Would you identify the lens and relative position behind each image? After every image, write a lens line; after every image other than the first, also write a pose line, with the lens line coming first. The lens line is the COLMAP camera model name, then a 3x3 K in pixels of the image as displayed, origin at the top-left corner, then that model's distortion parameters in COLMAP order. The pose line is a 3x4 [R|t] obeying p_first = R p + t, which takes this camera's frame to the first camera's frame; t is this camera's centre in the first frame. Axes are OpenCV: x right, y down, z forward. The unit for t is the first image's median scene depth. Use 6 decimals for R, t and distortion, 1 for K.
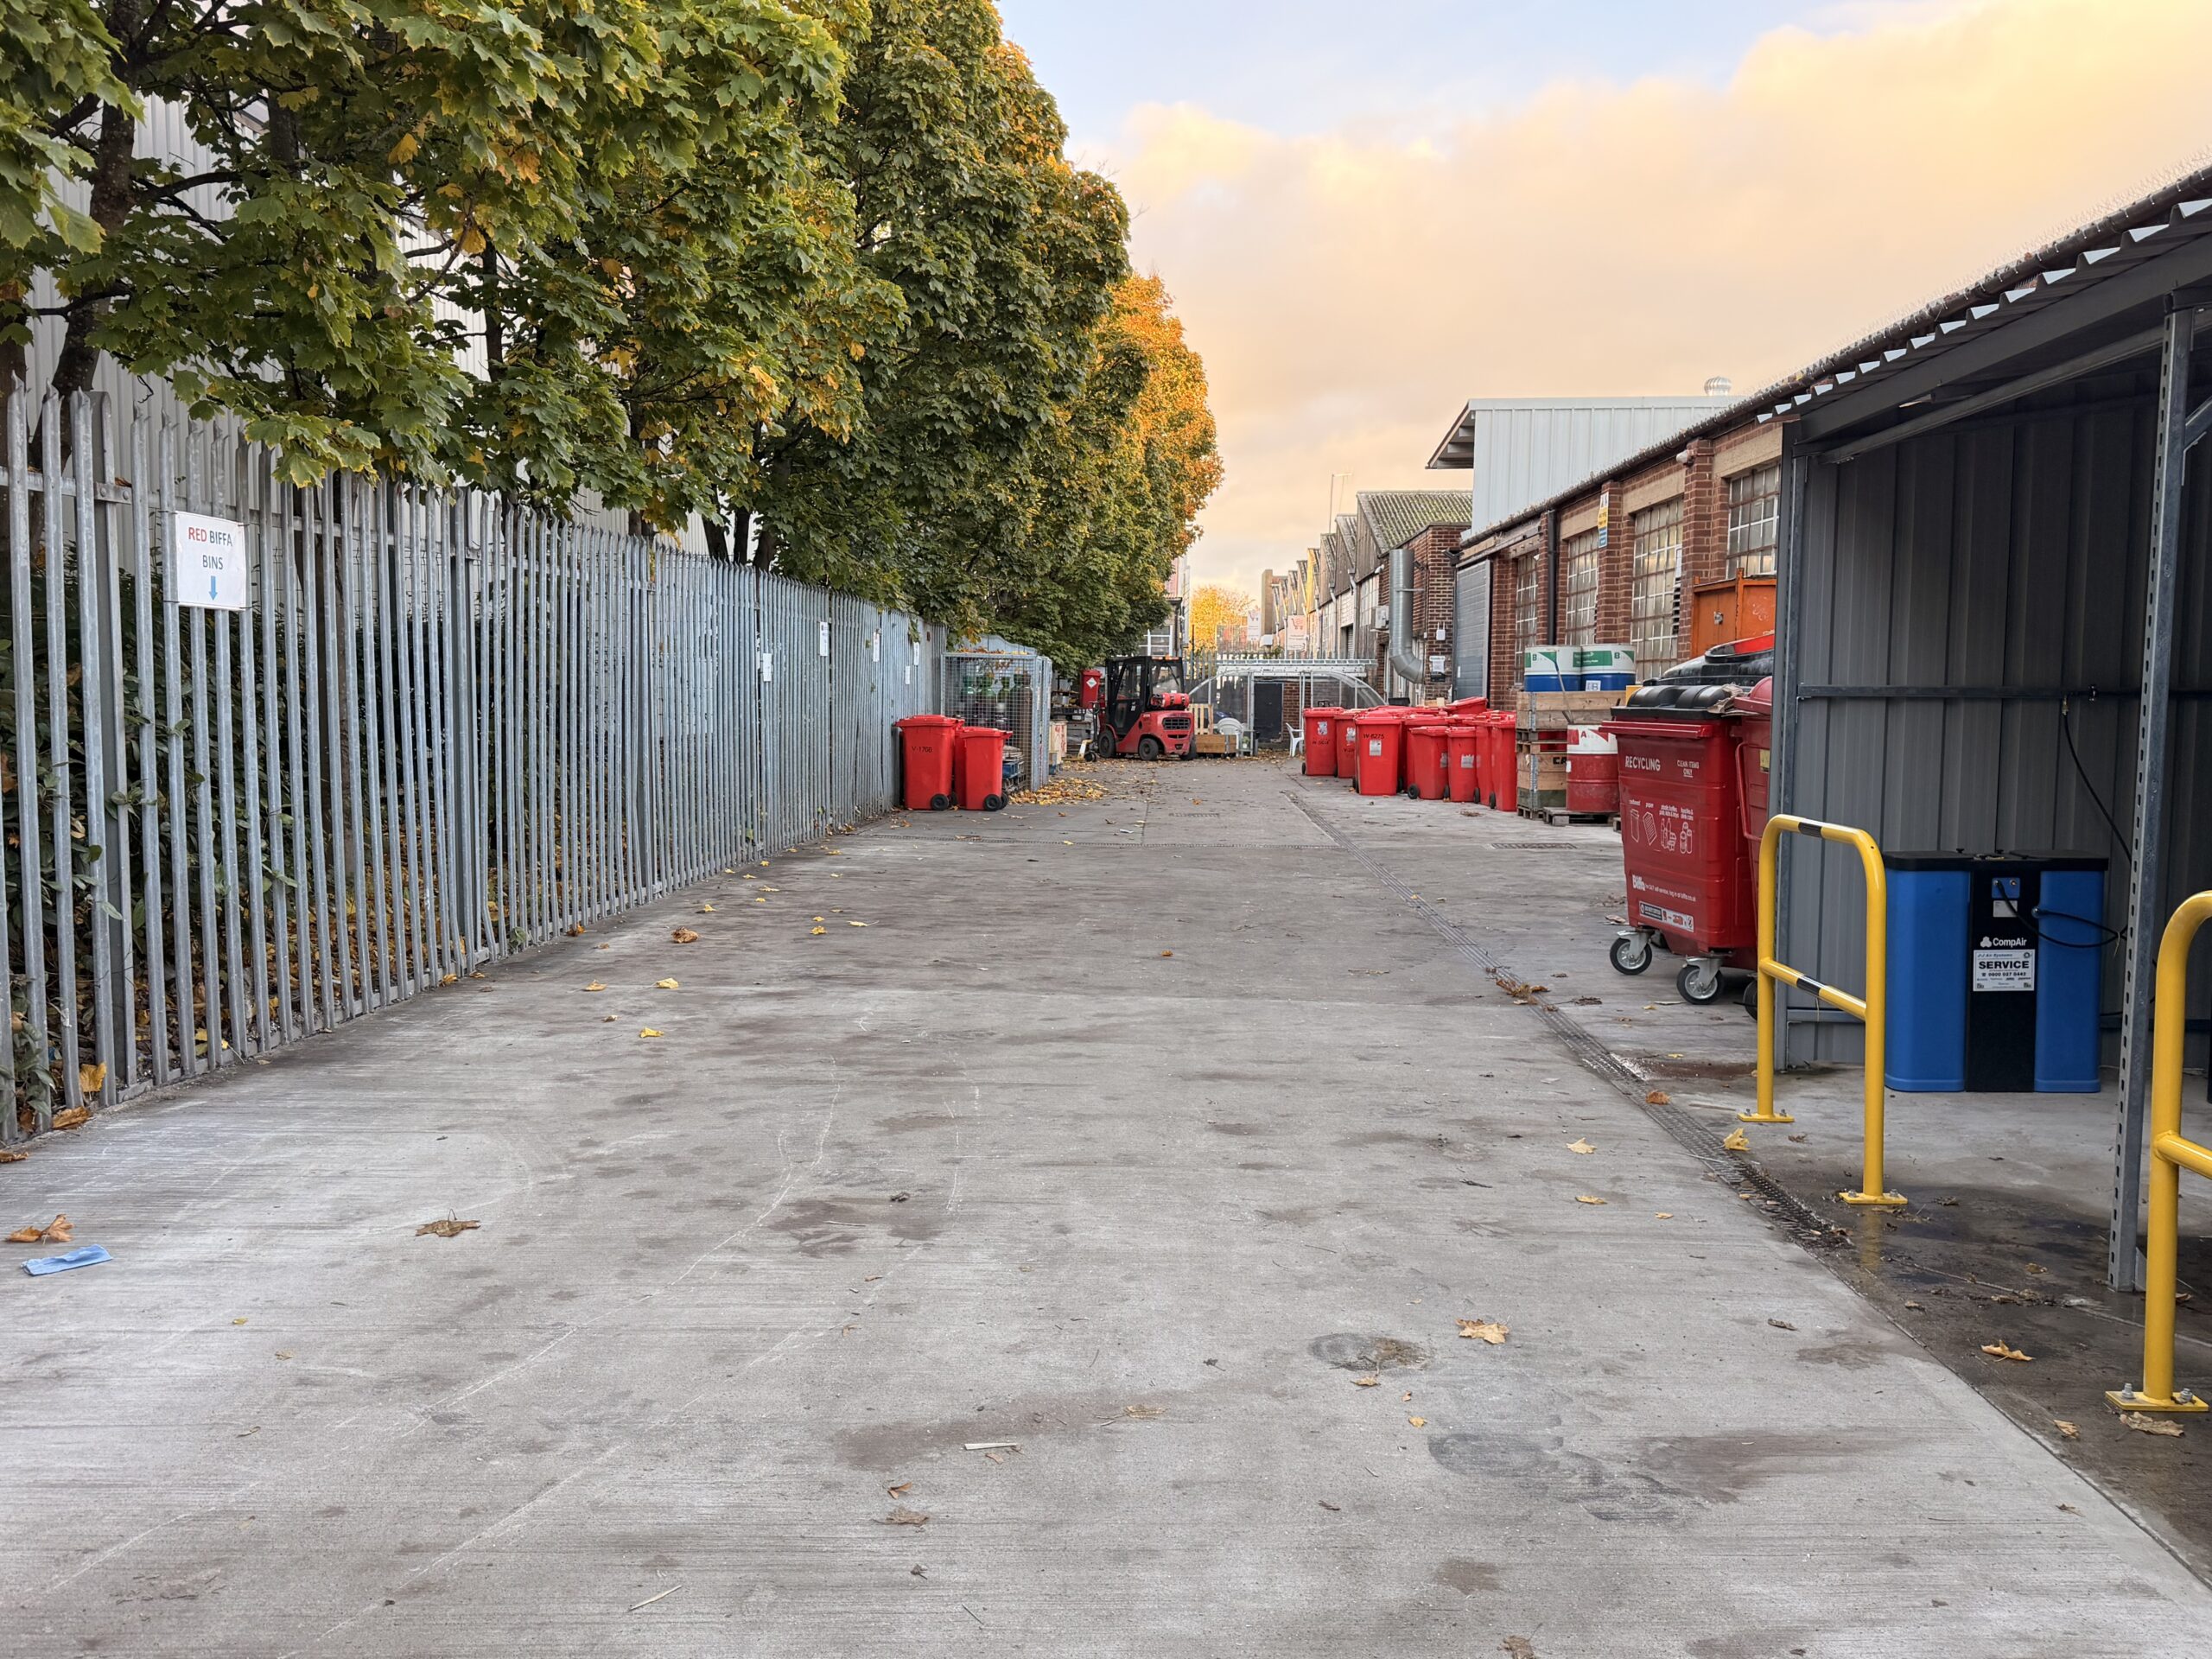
lens RADIAL K [[1799.8, 0, 1112.1], [0, 1799.8, 850.2], [0, 0, 1]] dist [0.141958, -0.240339]
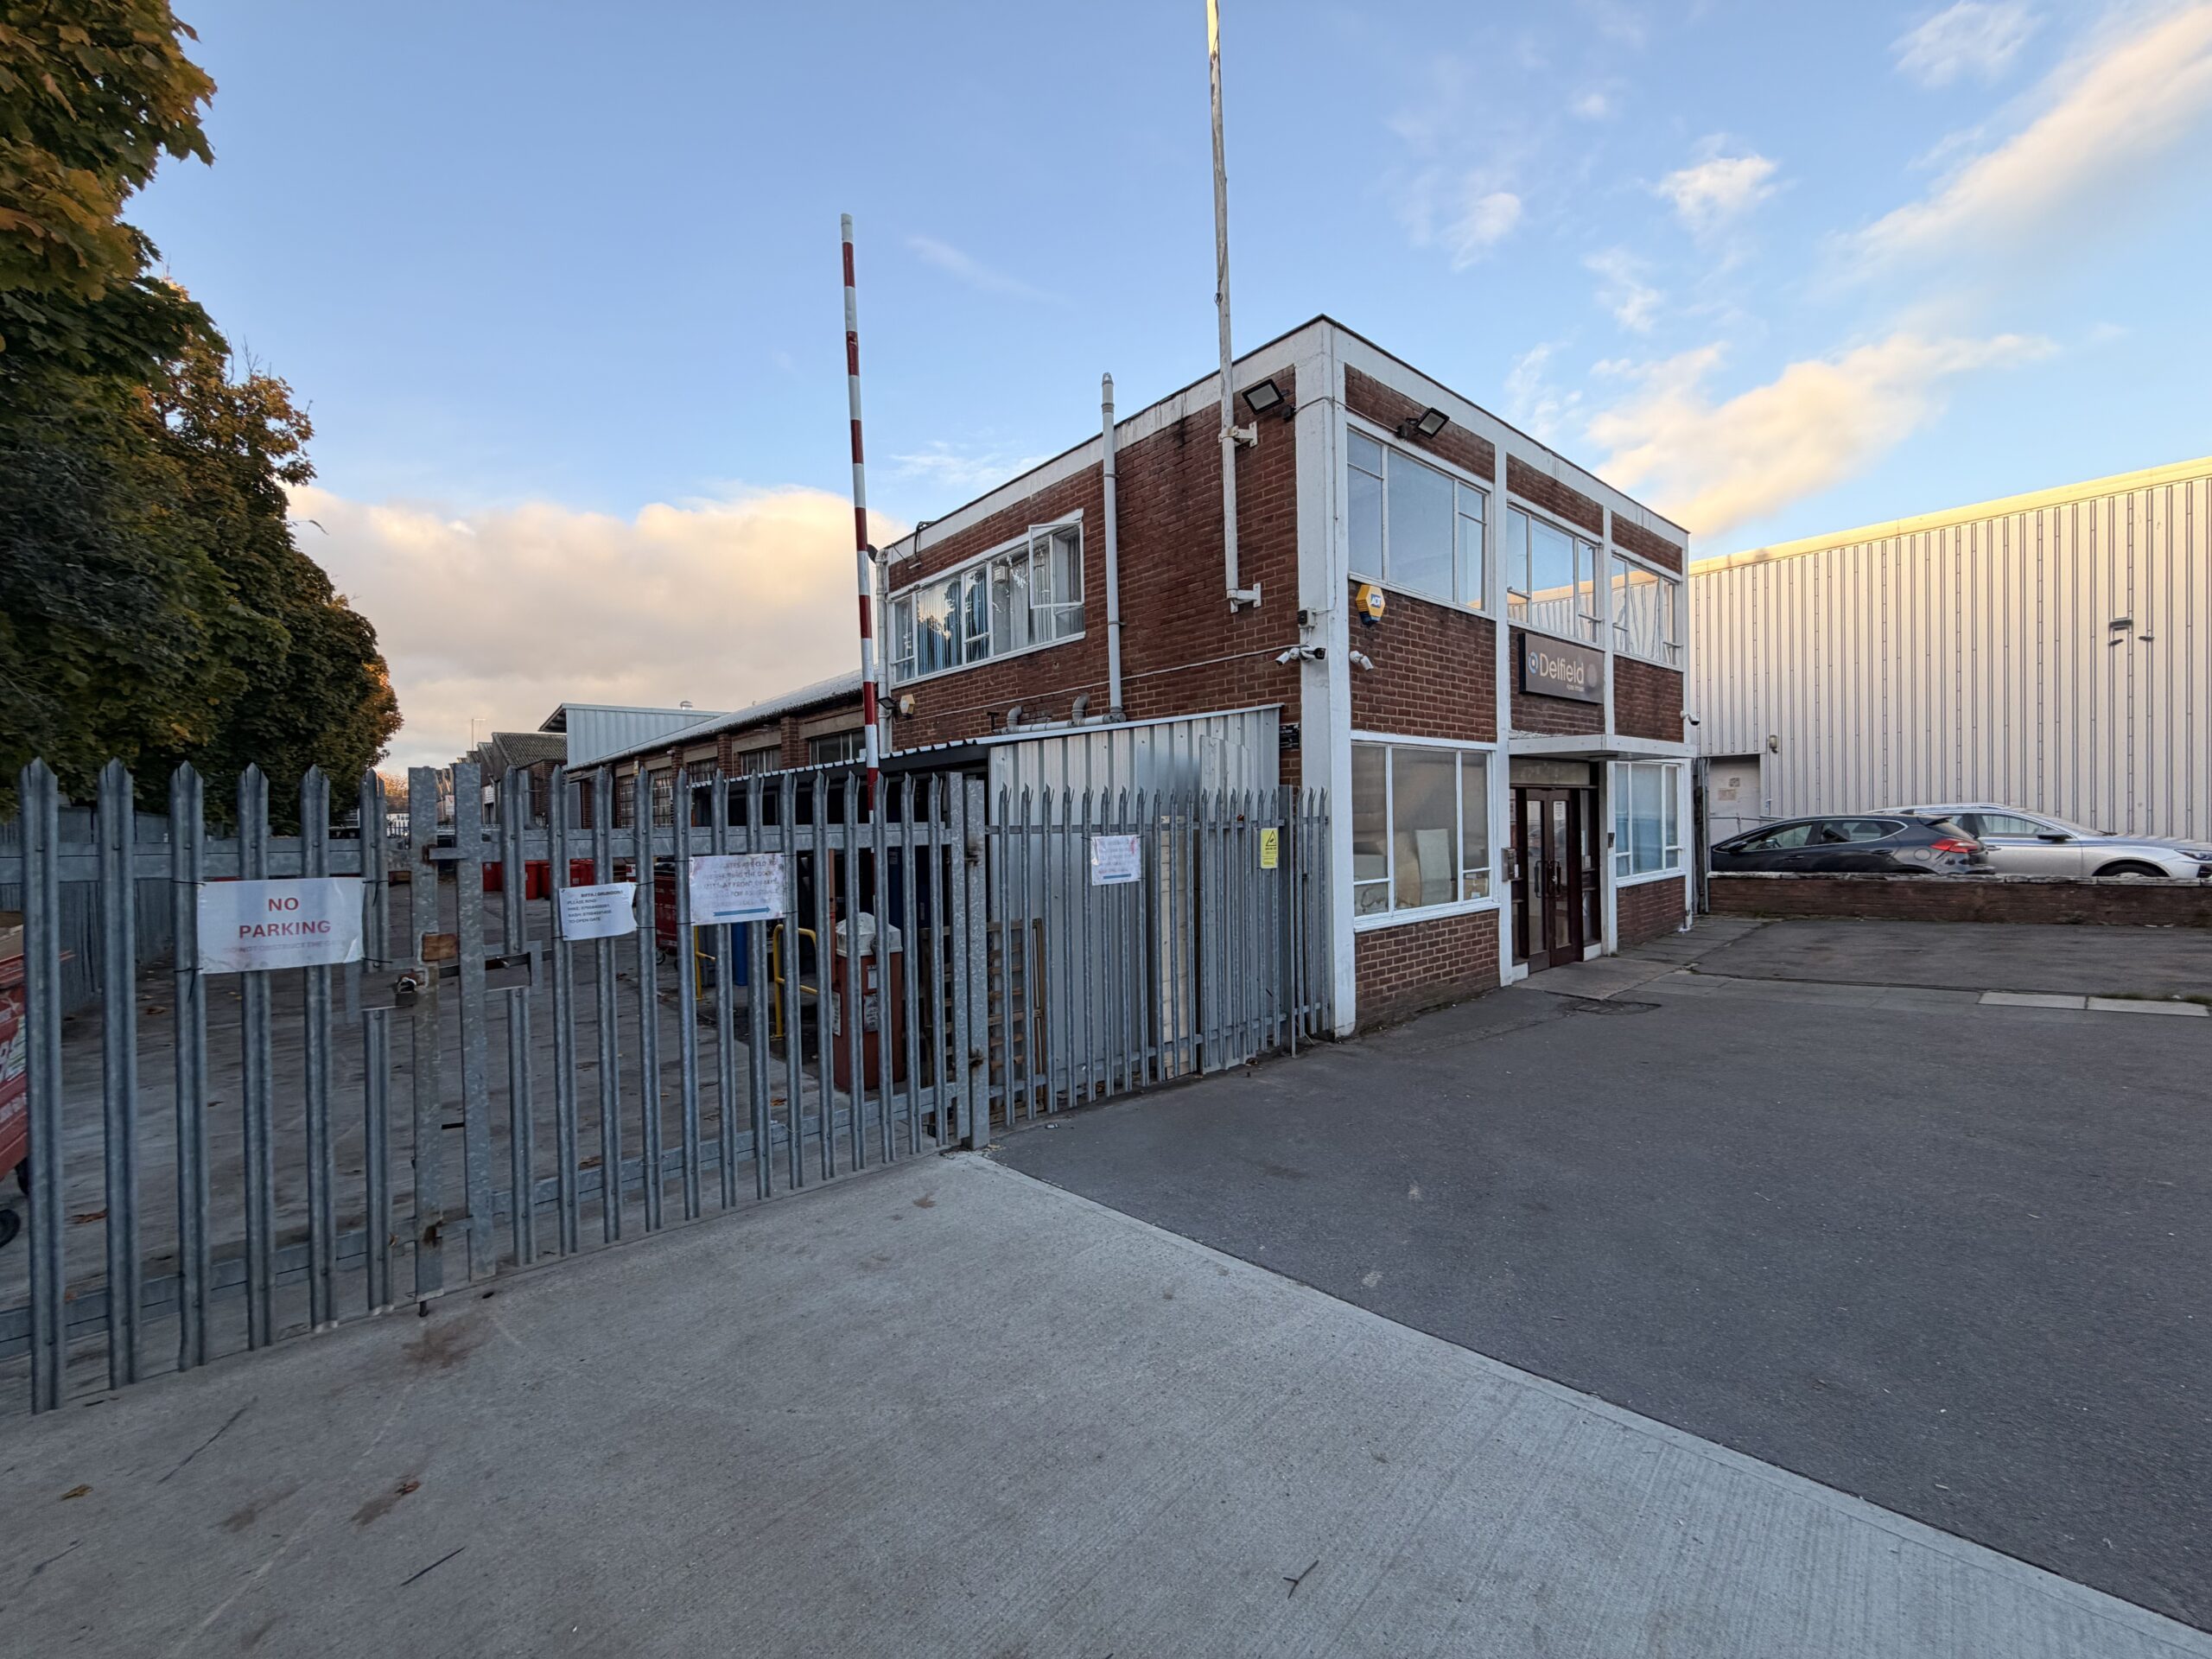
lens RADIAL K [[882.8, 0, 1098.1], [0, 882.8, 832.3], [0, 0, 1]] dist [-0.000420, 0.000087]
pose [[0.737987, -0.031656, 0.674072, -0.059970], [0.083306, 0.995532, -0.044452, -0.010159], [-0.669653, 0.088959, 0.737327, -0.229709]]
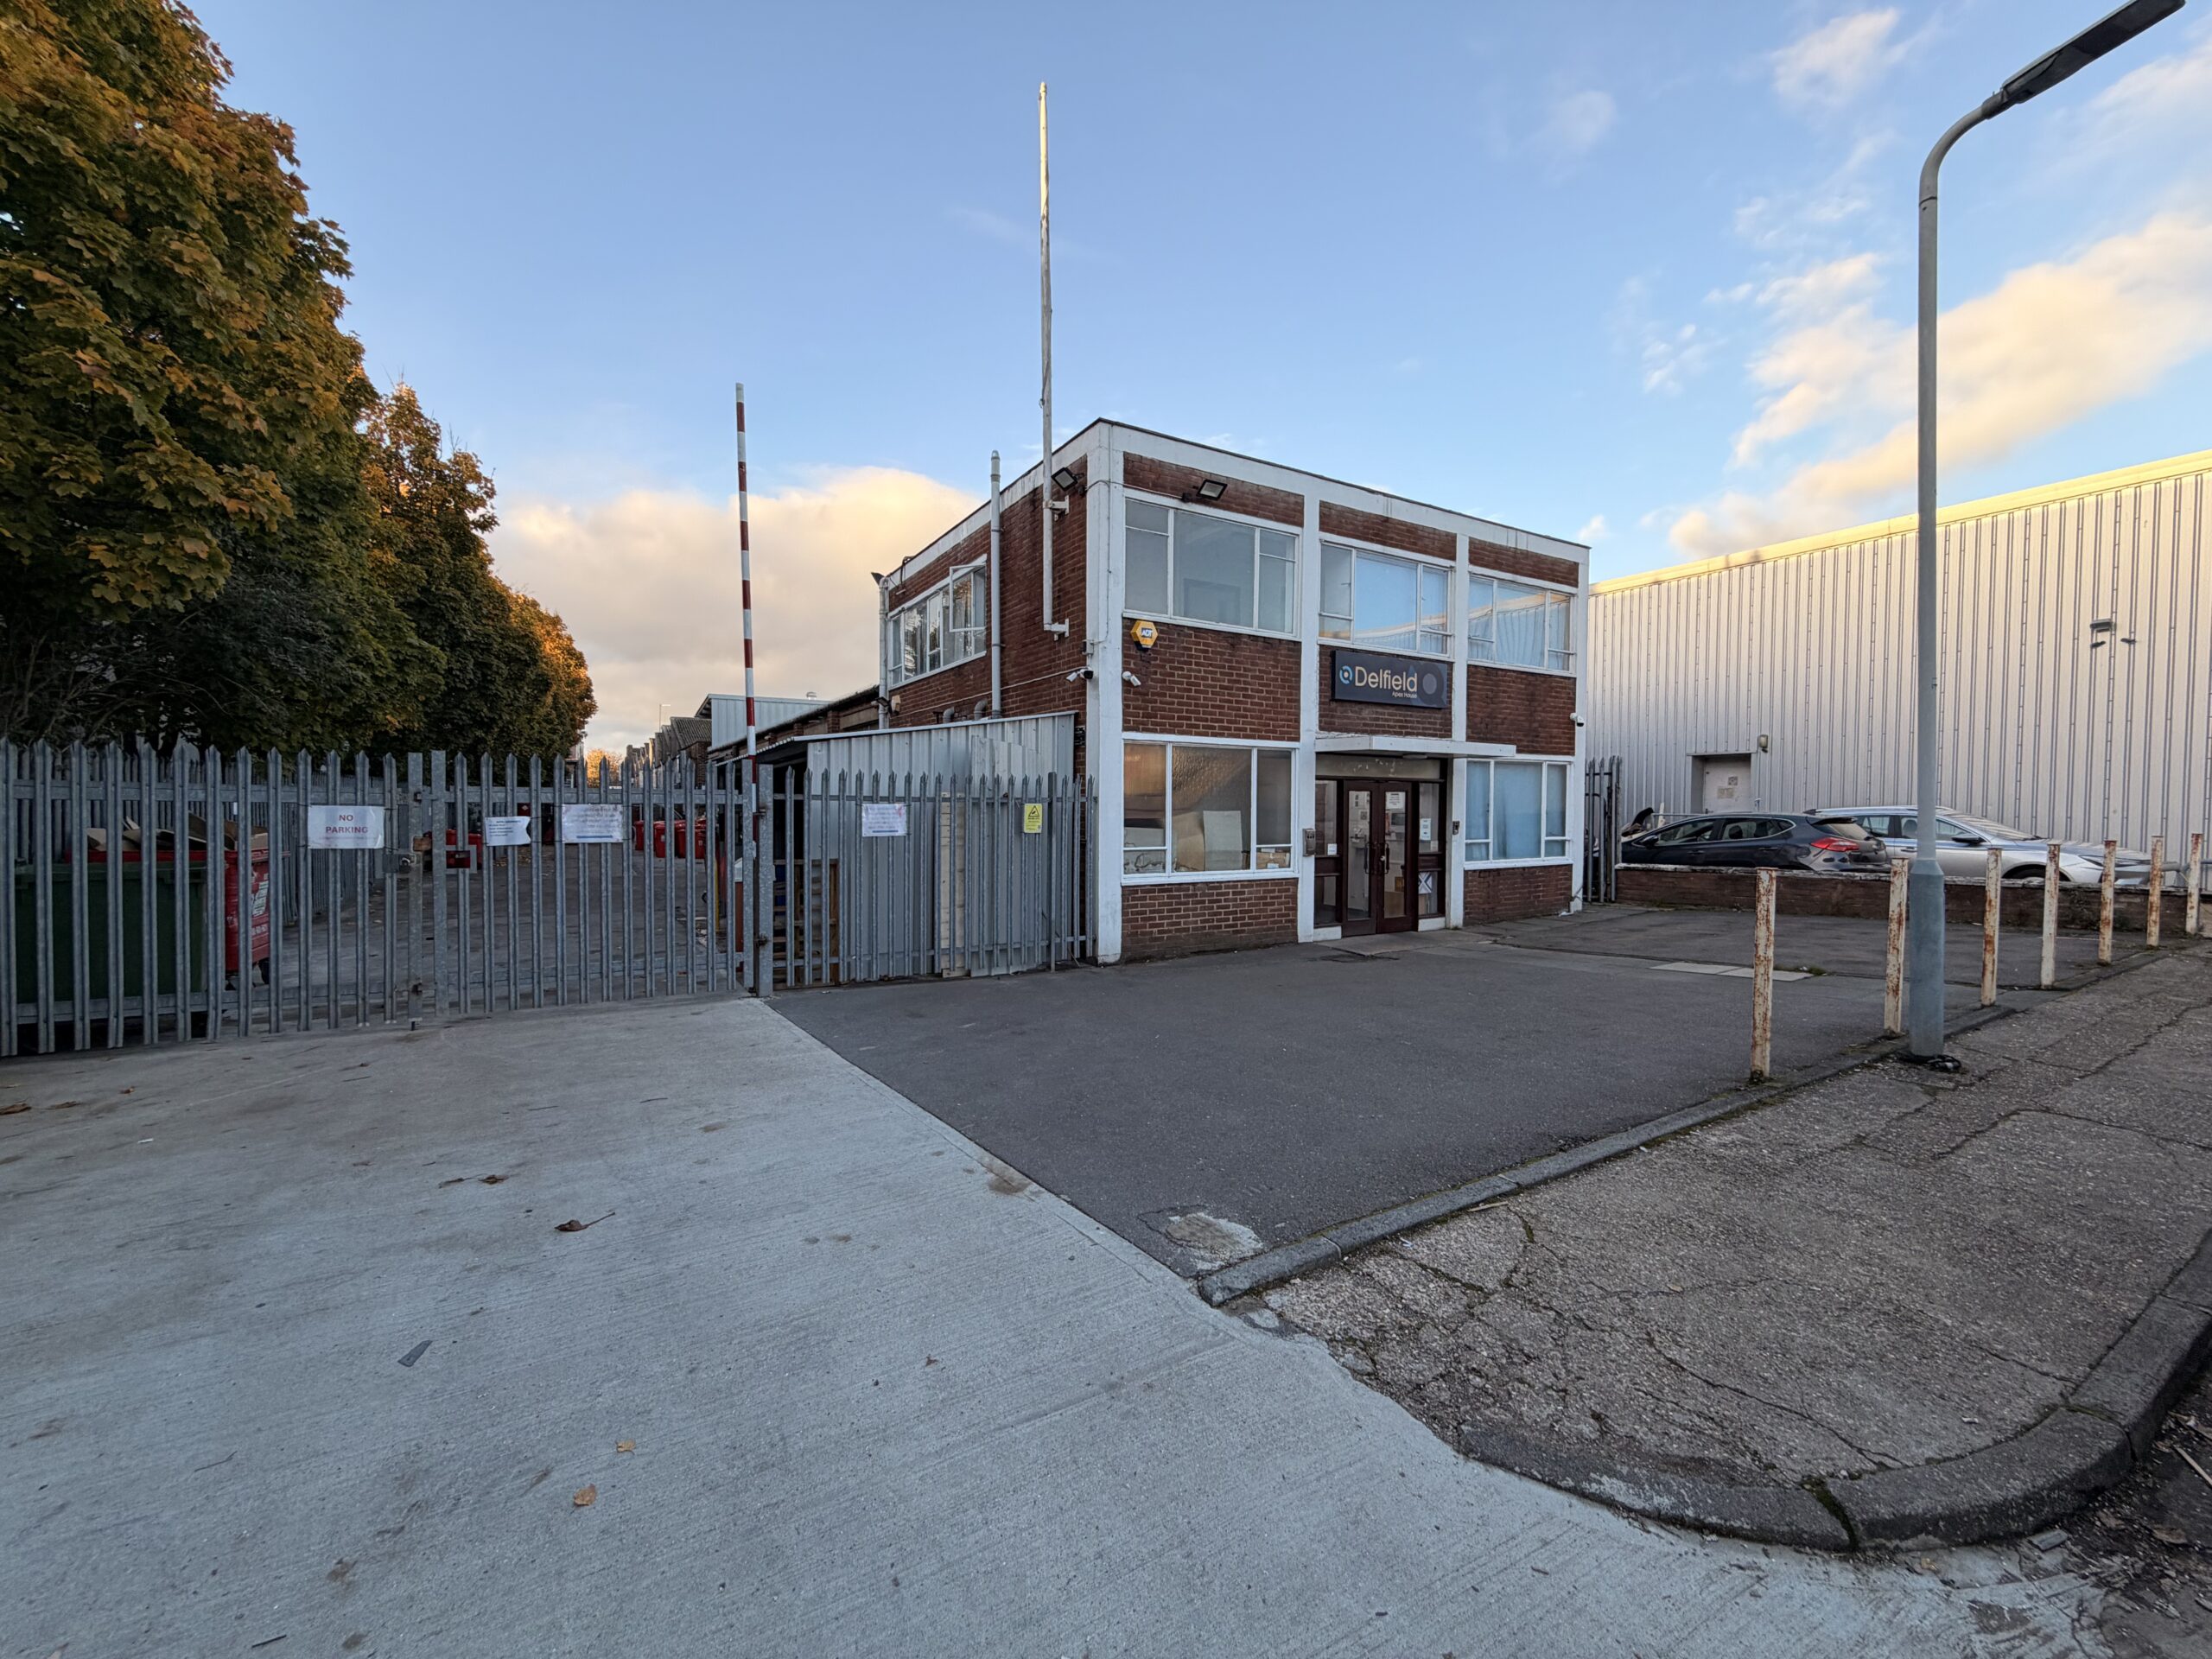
lens RADIAL K [[882.8, 0, 1098.1], [0, 882.8, 832.3], [0, 0, 1]] dist [-0.000420, 0.000087]
pose [[0.844106, -0.017150, 0.535903, 0.000704], [0.045942, 0.998126, -0.040422, 0.015934], [-0.534205, 0.058741, 0.843312, -0.448499]]
